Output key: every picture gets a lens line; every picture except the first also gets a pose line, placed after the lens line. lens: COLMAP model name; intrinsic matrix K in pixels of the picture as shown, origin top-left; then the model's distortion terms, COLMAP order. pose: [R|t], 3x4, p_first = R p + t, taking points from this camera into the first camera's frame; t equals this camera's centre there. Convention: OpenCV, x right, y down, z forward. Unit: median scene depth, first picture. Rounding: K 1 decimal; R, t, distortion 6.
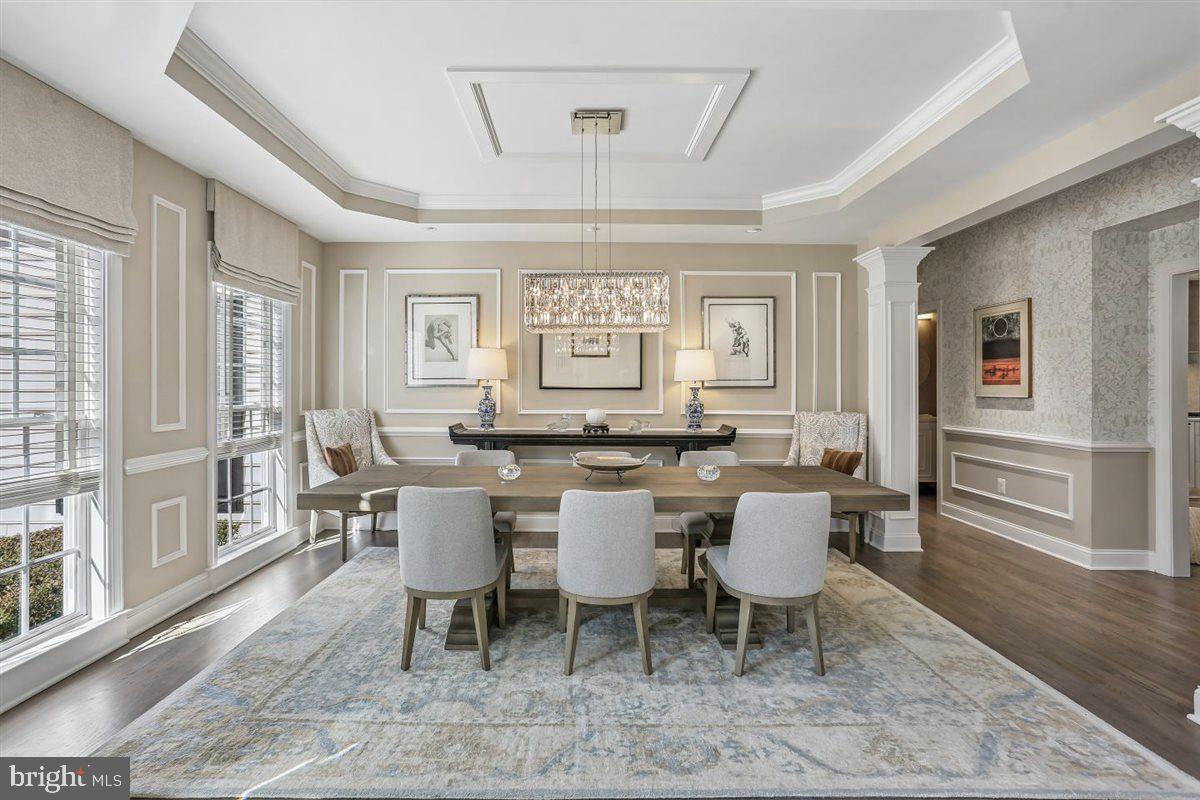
lens RADIAL K [[595.7, 0, 591.7], [0, 595.7, 376.6], [0, 0, 1]] dist [0.003021, 0.000418]
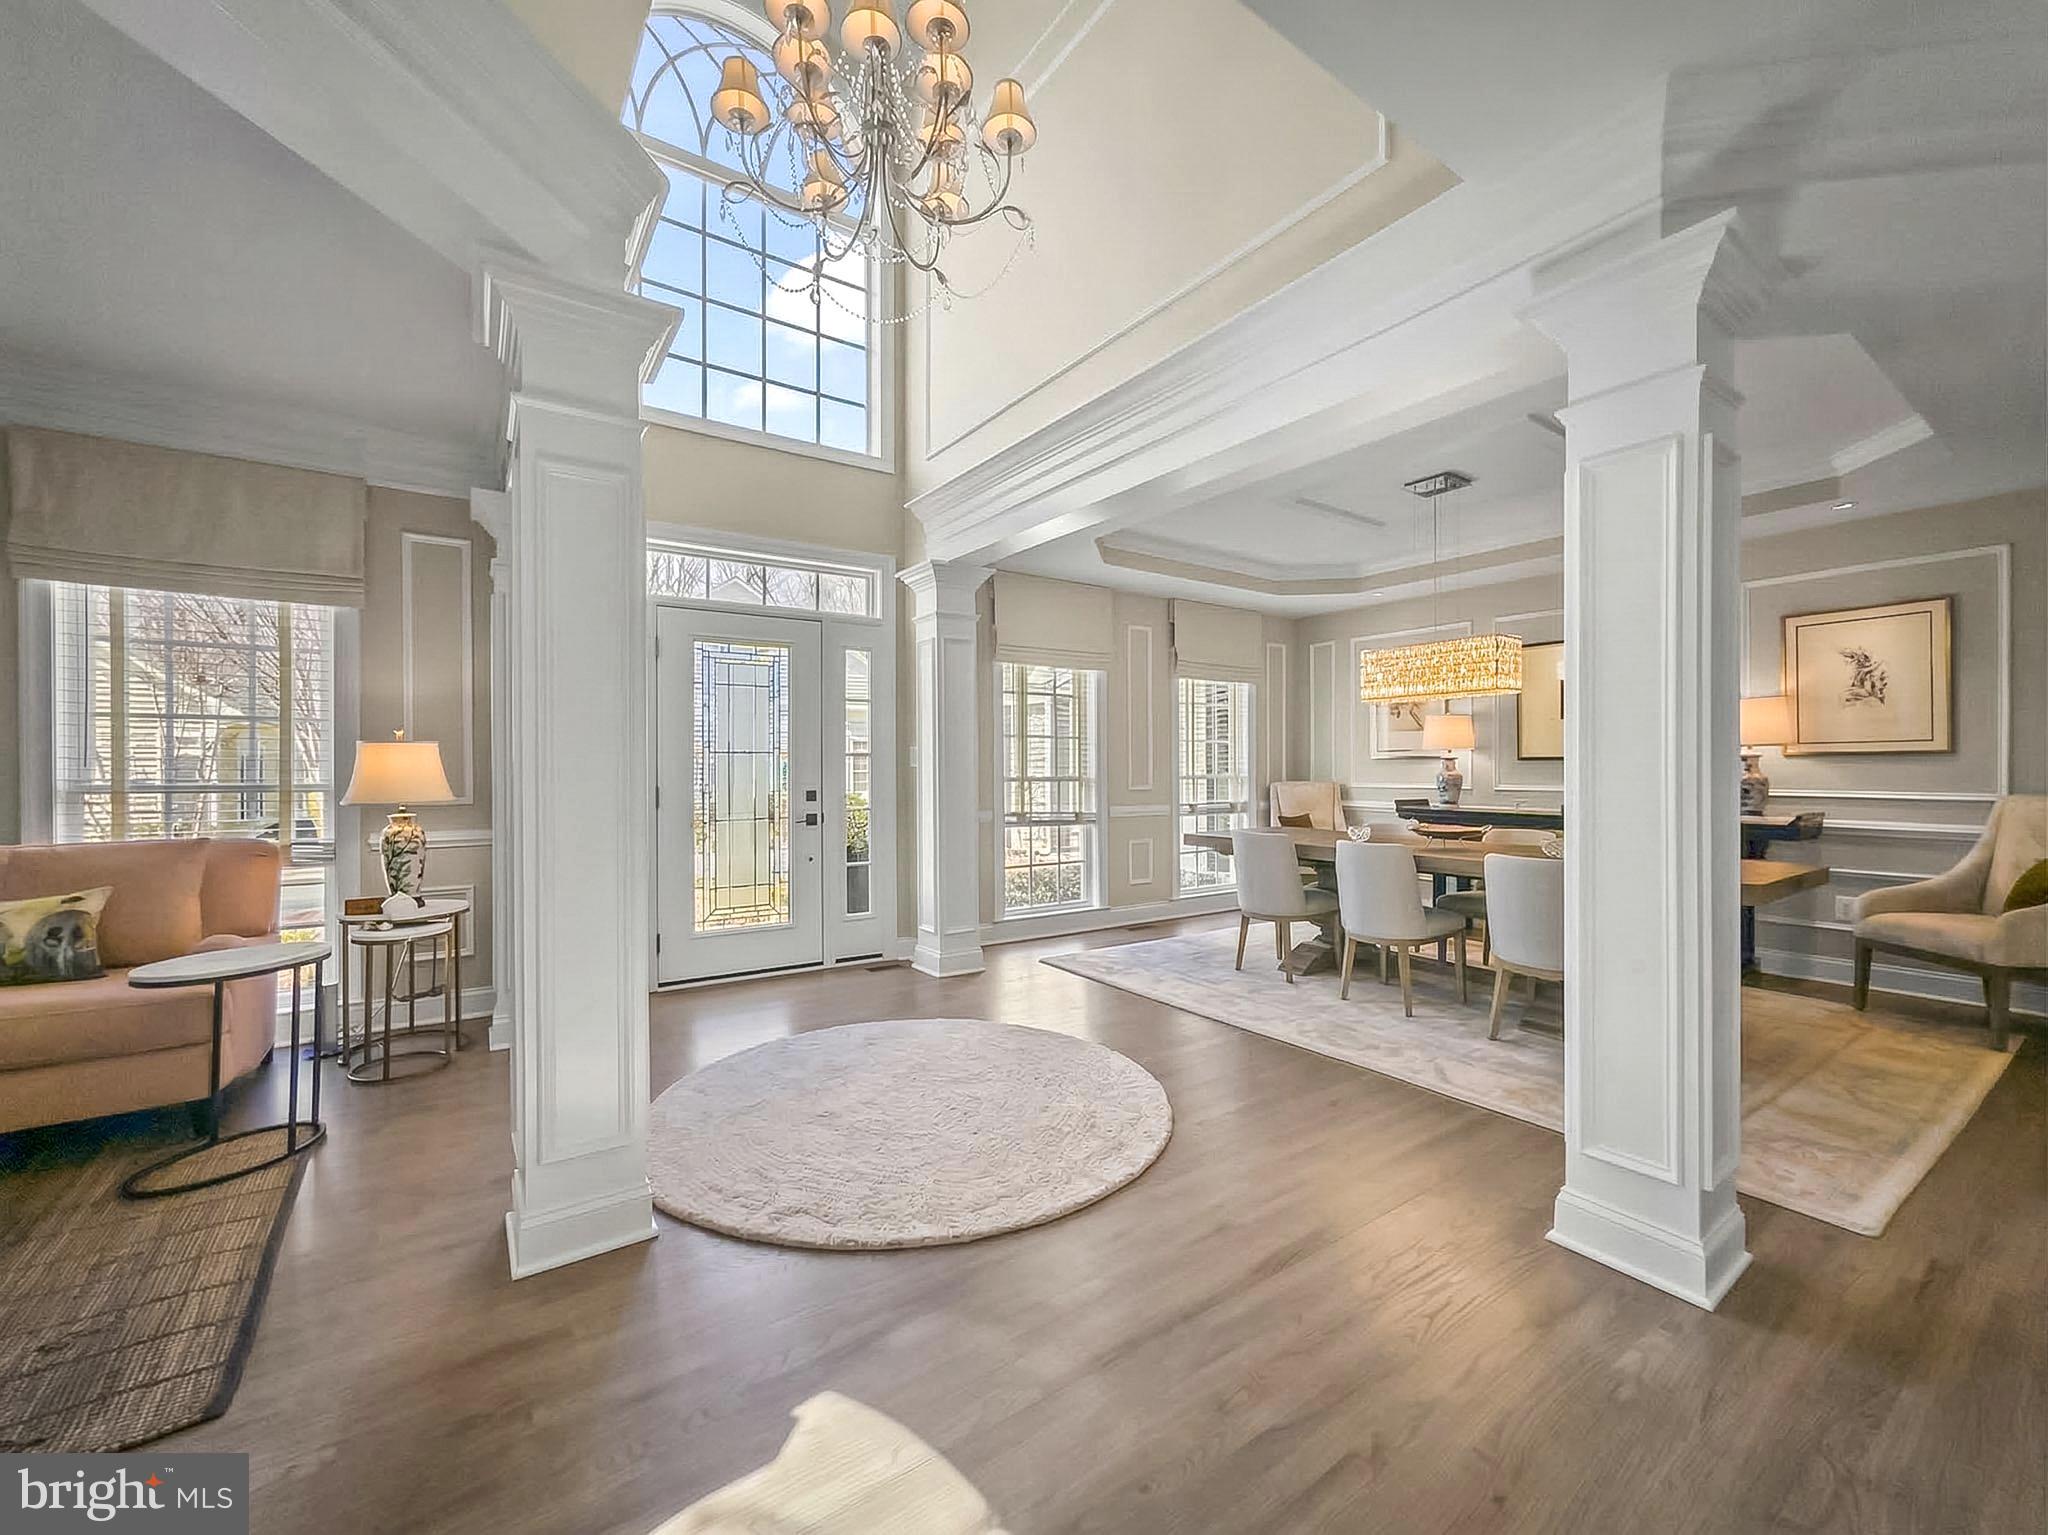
lens RADIAL K [[838.2, 0, 1021.6], [0, 838.2, 765.1], [0, 0, 1]] dist [0.001373, 0.000102]
pose [[0.552876, -0.006414, -0.833239, 0.506225], [0.010477, 0.999945, -0.000746, 0.021477], [0.833197, -0.008318, 0.552913, -0.211561]]
